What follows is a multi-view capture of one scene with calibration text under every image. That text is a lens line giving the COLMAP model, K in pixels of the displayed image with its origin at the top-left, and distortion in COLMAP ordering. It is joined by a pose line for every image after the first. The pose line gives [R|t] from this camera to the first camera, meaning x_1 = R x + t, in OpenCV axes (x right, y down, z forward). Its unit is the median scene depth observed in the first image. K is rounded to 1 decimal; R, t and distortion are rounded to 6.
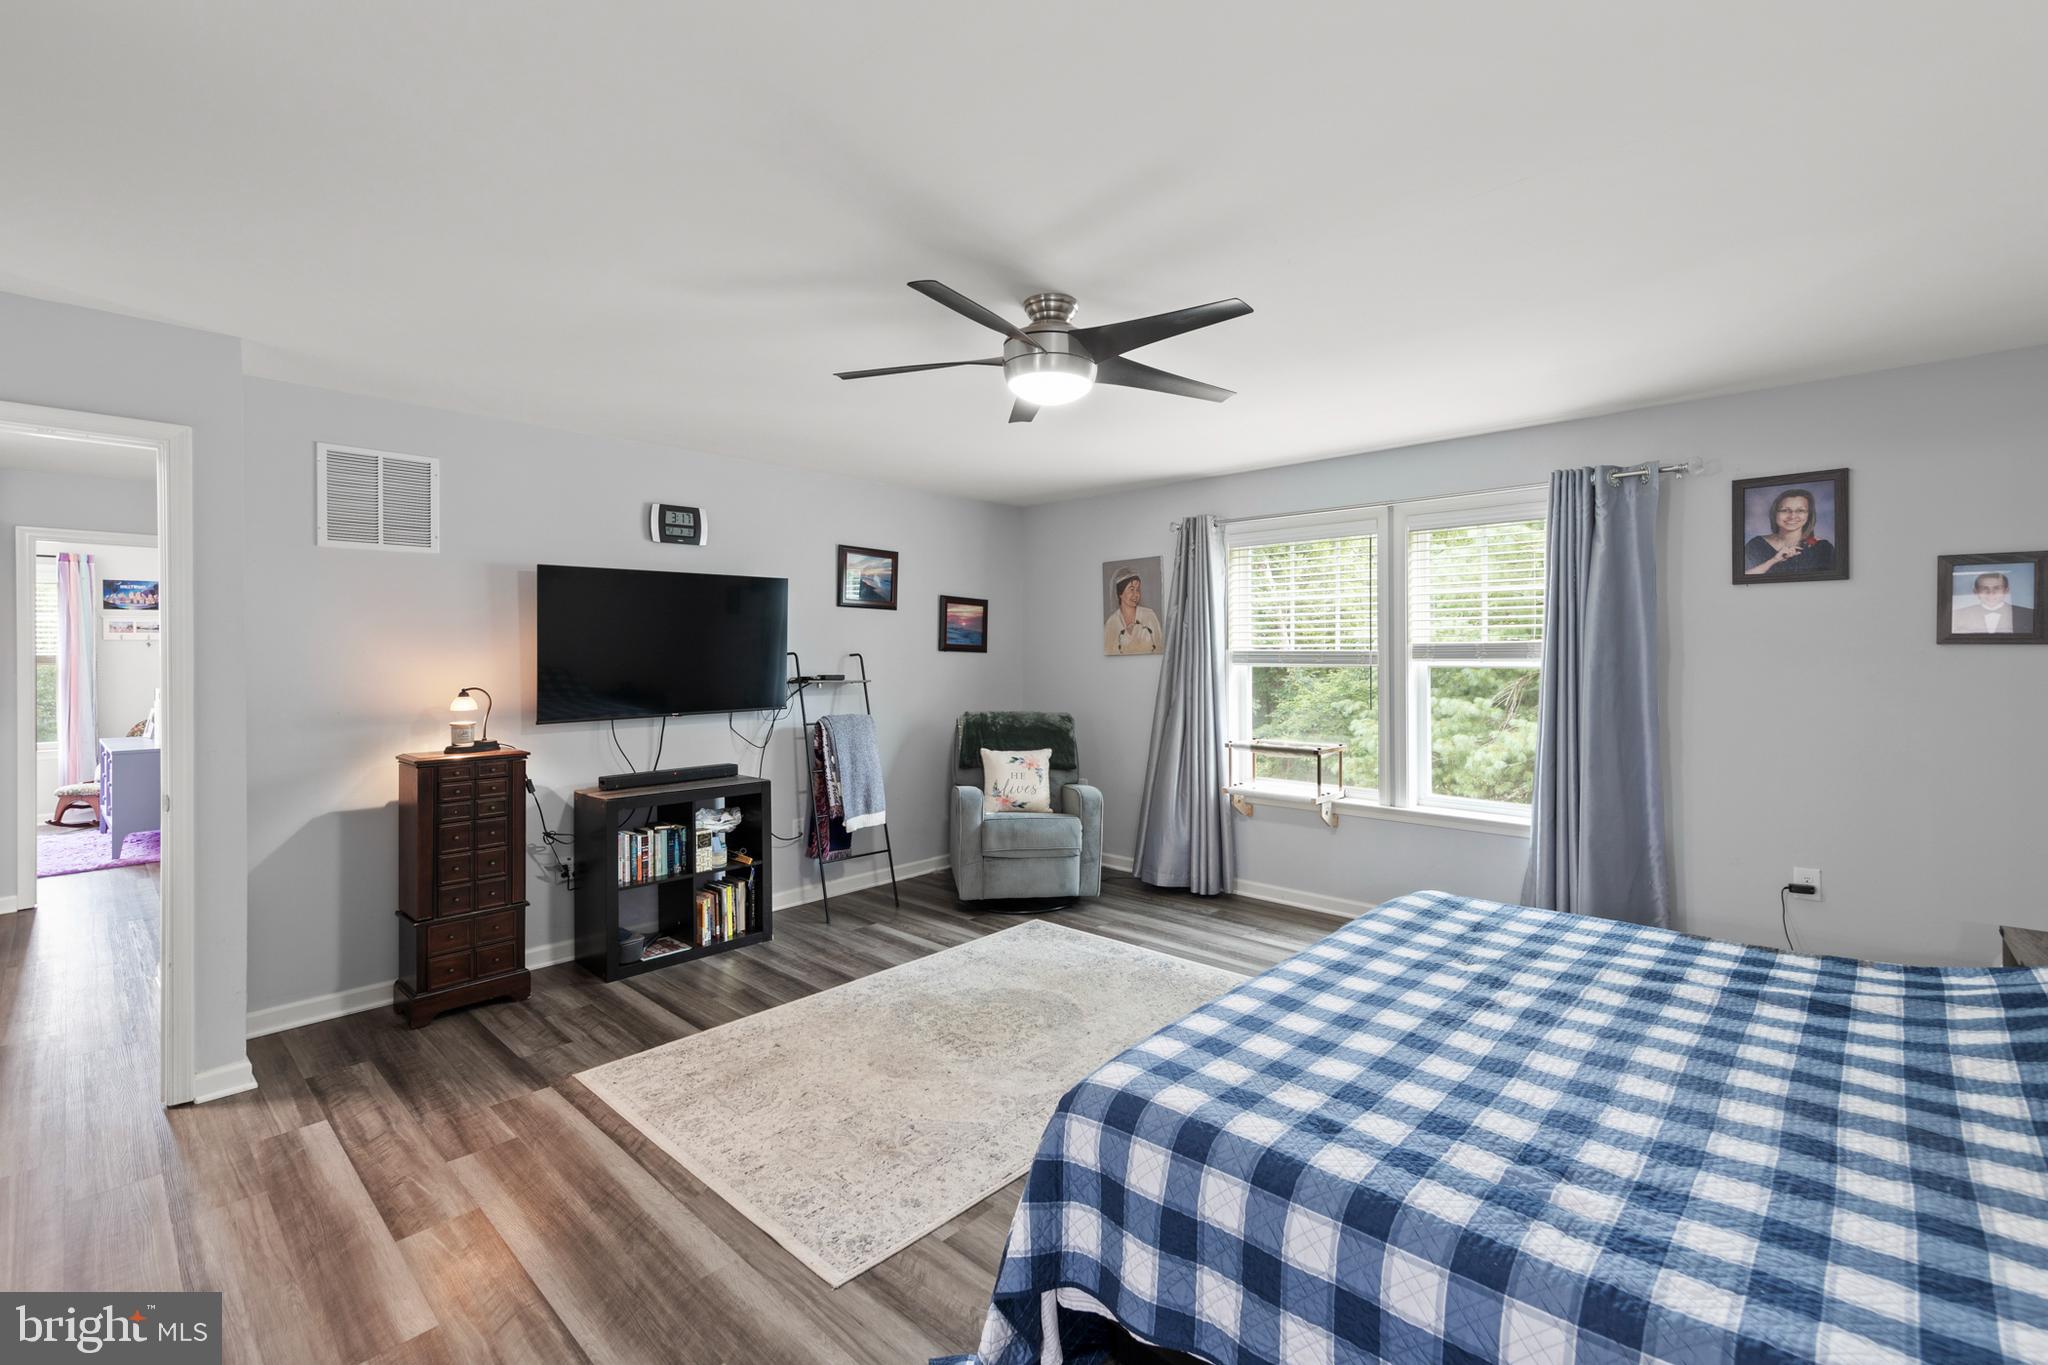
lens RADIAL K [[893.0, 0, 1032.5], [0, 893.0, 667.9], [0, 0, 1]] dist [0.003762, -0.001219]
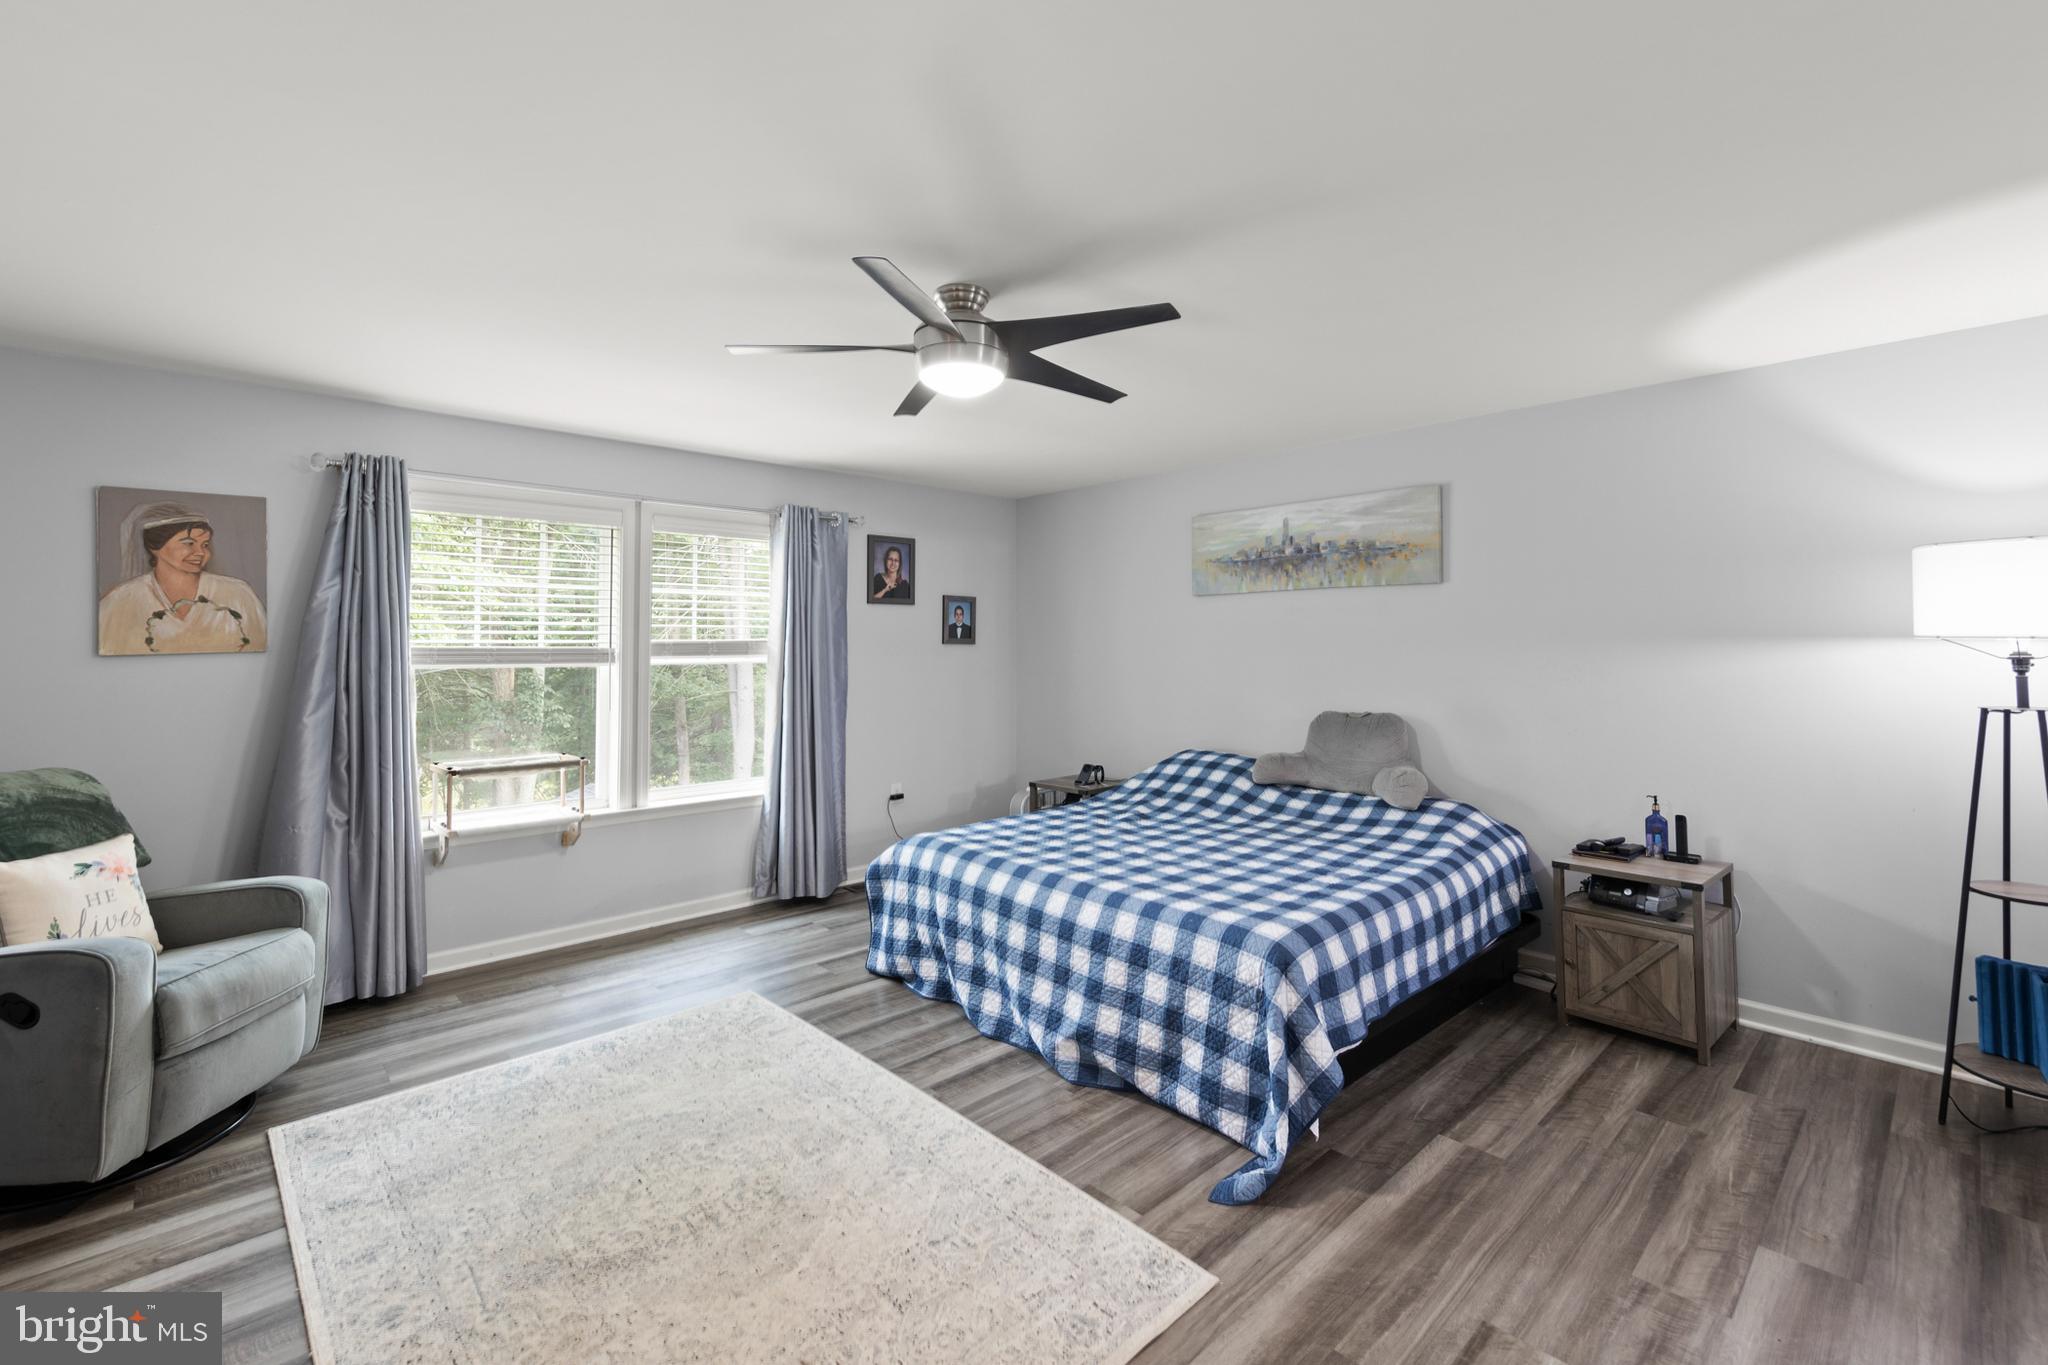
lens RADIAL K [[893.0, 0, 1040.8], [0, 893.0, 628.9], [0, 0, 1]] dist [0.003762, -0.001219]
pose [[0.051435, 0.021607, 0.998443, -0.572384], [0.018981, 0.999564, -0.022609, -0.009514], [-0.998496, 0.020114, 0.051003, 0.519401]]
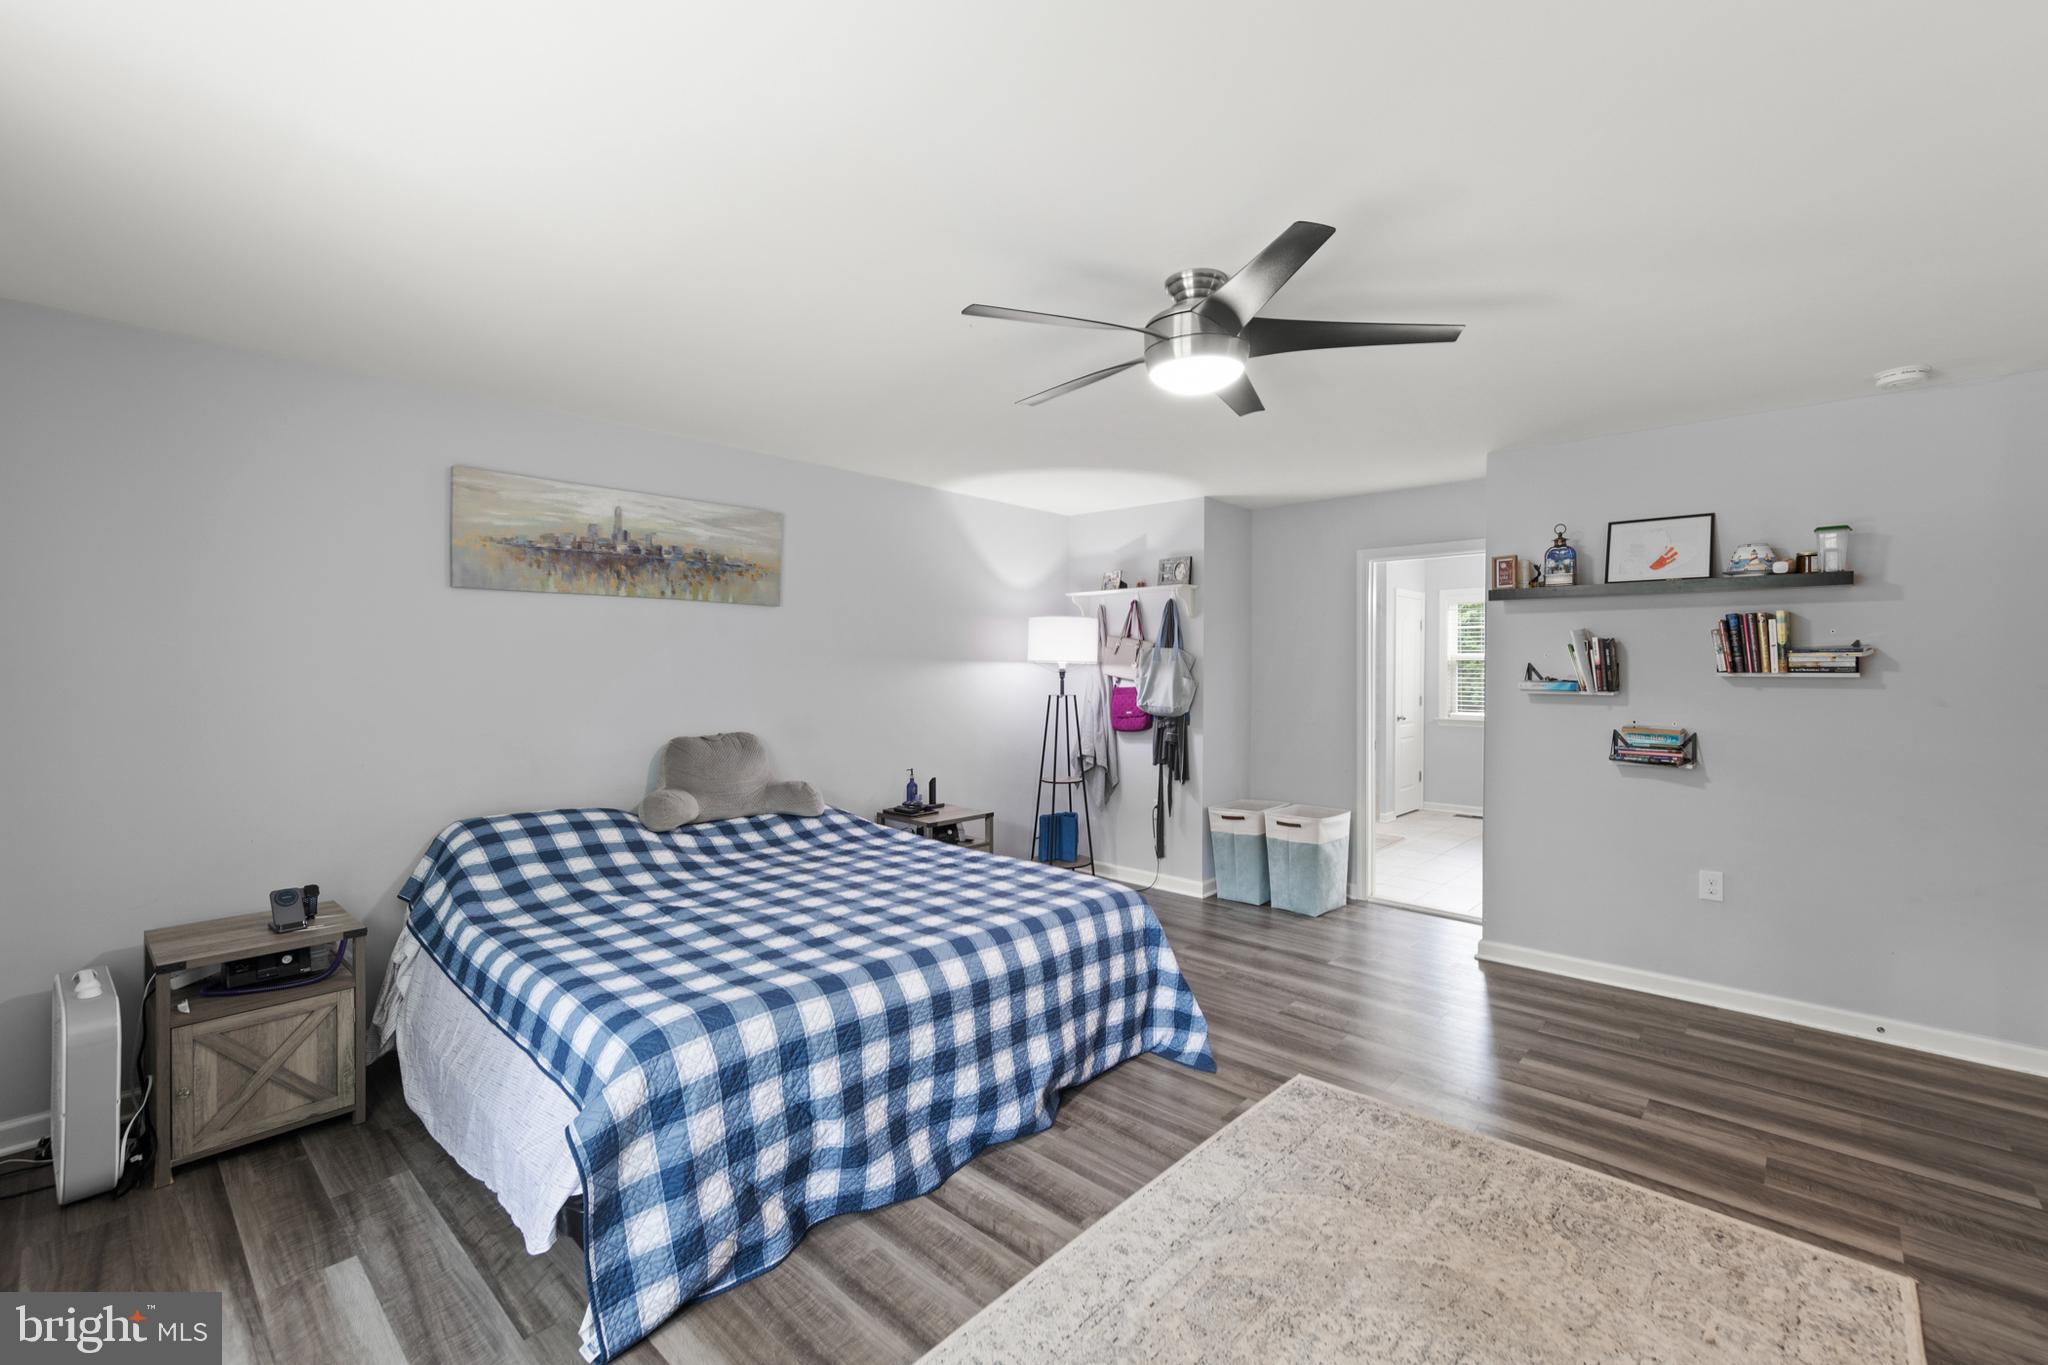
lens RADIAL K [[893.0, 0, 1011.8], [0, 893.0, 674.8], [0, 0, 1]] dist [0.003762, -0.001219]
pose [[-0.999792, 0.005365, -0.019699, 0.128428], [0.004937, 0.999752, 0.021707, -0.014454], [0.019810, 0.021605, -0.999570, 1.141472]]
